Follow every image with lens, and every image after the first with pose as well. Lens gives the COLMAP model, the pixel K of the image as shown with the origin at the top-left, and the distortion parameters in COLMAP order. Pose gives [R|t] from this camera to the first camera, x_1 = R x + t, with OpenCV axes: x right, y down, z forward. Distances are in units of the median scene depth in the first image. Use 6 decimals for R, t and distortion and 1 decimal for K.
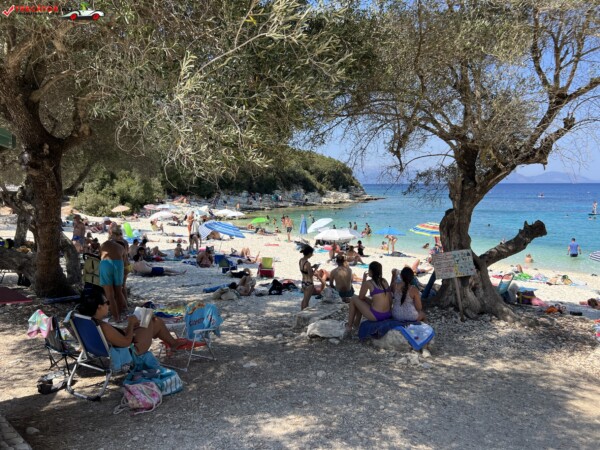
lens RADIAL K [[456.2, 0, 295.8], [0, 456.2, 226.0], [0, 0, 1]] dist [0.048530, -0.051536]
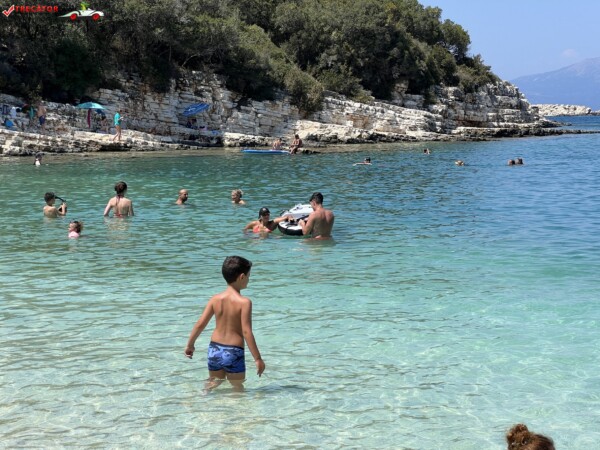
lens RADIAL K [[1357.2, 0, 300.9], [0, 1357.2, 220.8], [0, 0, 1]] dist [0.108008, 0.000000]
pose [[0.993732, 0.007876, -0.111507, 0.145113], [-0.009319, 0.999879, -0.012429, 0.008045], [0.111395, 0.013390, 0.993686, 0.181769]]
